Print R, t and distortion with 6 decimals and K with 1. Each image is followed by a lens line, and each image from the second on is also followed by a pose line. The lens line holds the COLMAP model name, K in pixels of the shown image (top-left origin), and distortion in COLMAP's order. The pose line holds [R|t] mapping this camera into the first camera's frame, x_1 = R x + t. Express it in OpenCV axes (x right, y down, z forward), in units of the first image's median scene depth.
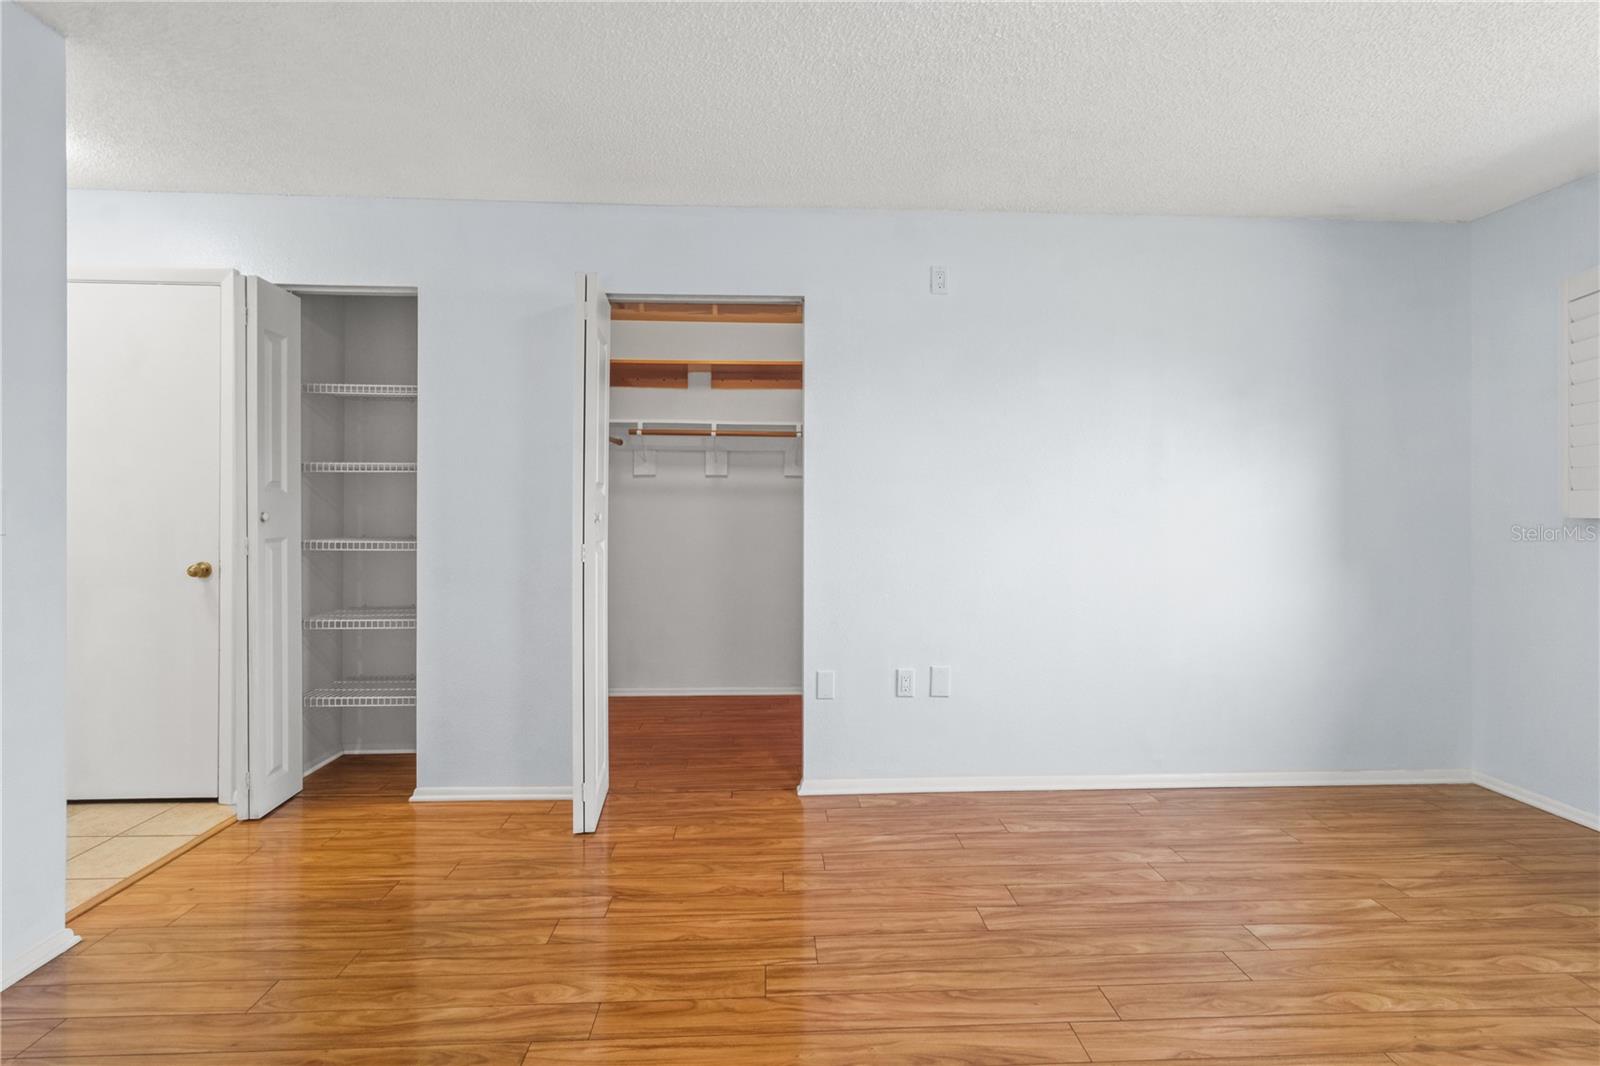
lens RADIAL K [[761.3, 0, 801.0], [0, 761.3, 530.0], [0, 0, 1]] dist [0.000913, 0.002044]
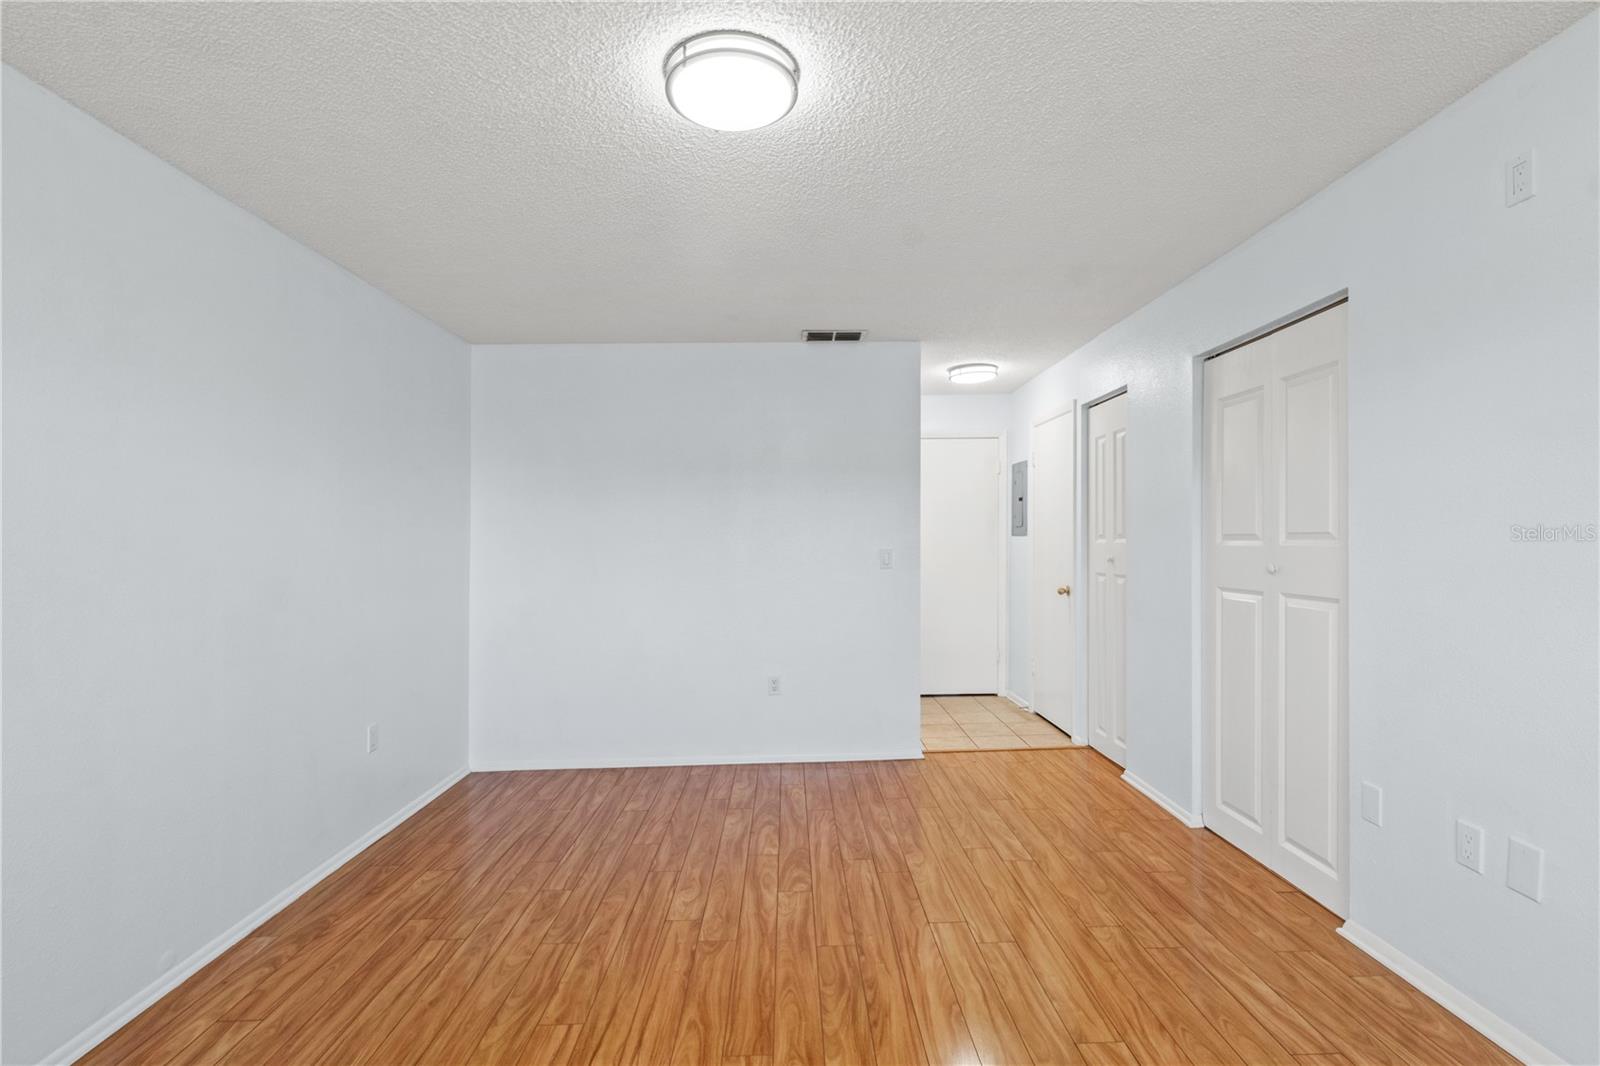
lens RADIAL K [[761.3, 0, 802.2], [0, 761.3, 534.6], [0, 0, 1]] dist [0.000913, 0.002044]
pose [[-0.028140, -0.009133, -0.999562, 1.004625], [-0.014601, 0.999855, -0.008725, -0.049881], [0.999497, 0.014349, -0.028269, 0.607636]]
